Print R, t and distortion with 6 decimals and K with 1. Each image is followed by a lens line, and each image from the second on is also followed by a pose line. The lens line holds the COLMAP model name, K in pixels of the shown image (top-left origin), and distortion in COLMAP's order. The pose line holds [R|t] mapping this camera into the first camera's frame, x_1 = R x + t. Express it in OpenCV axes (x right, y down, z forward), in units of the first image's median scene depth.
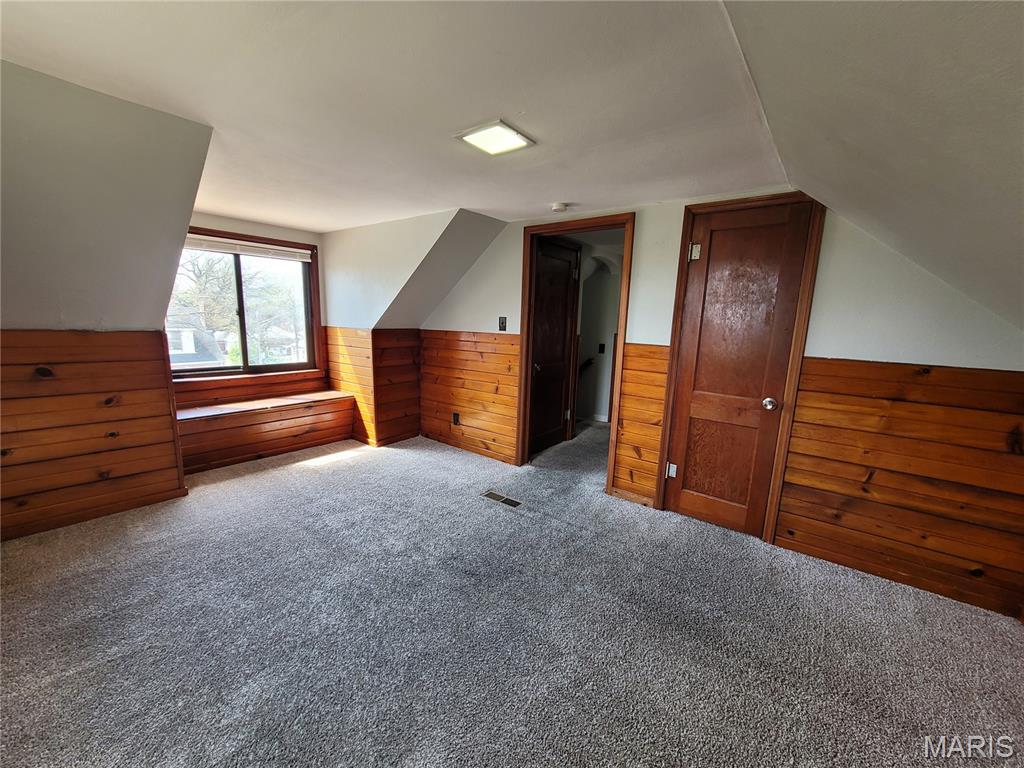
lens RADIAL K [[415.7, 0, 506.2], [0, 415.7, 390.4], [0, 0, 1]] dist [-0.000107, -0.000485]
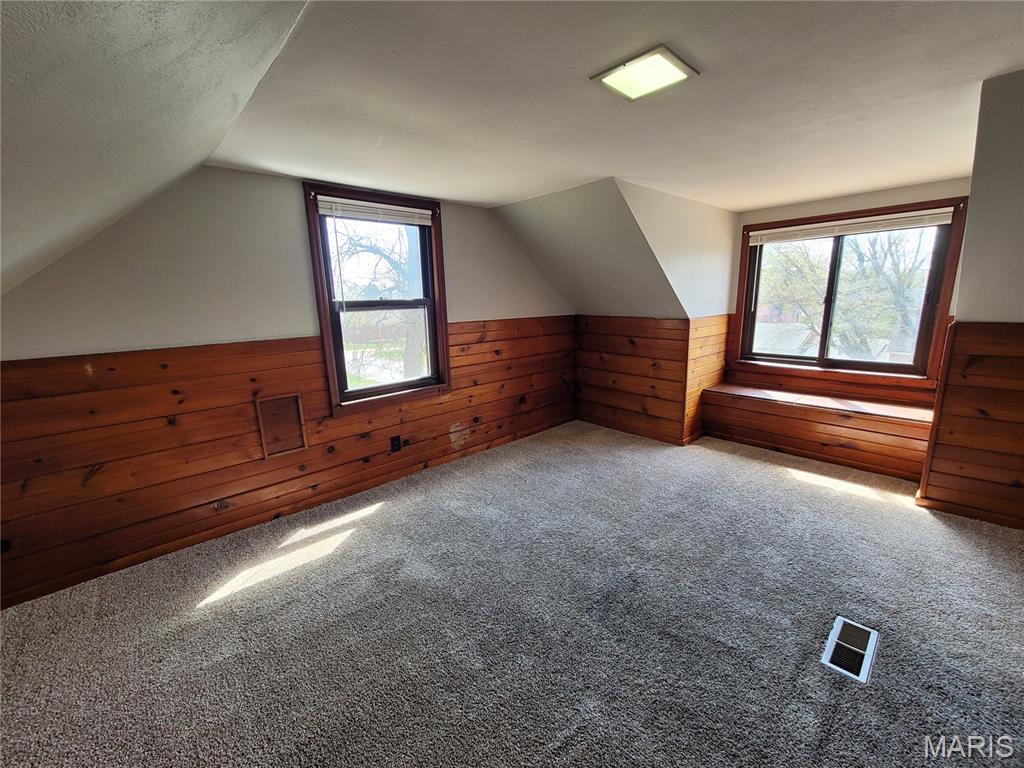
lens RADIAL K [[415.7, 0, 506.2], [0, 415.7, 390.4], [0, 0, 1]] dist [-0.000107, -0.000485]
pose [[-0.164202, 0.184855, -0.968951, 0.423255], [-0.149984, 0.966184, 0.209744, -0.081898], [0.974958, 0.179767, -0.130925, 0.470903]]
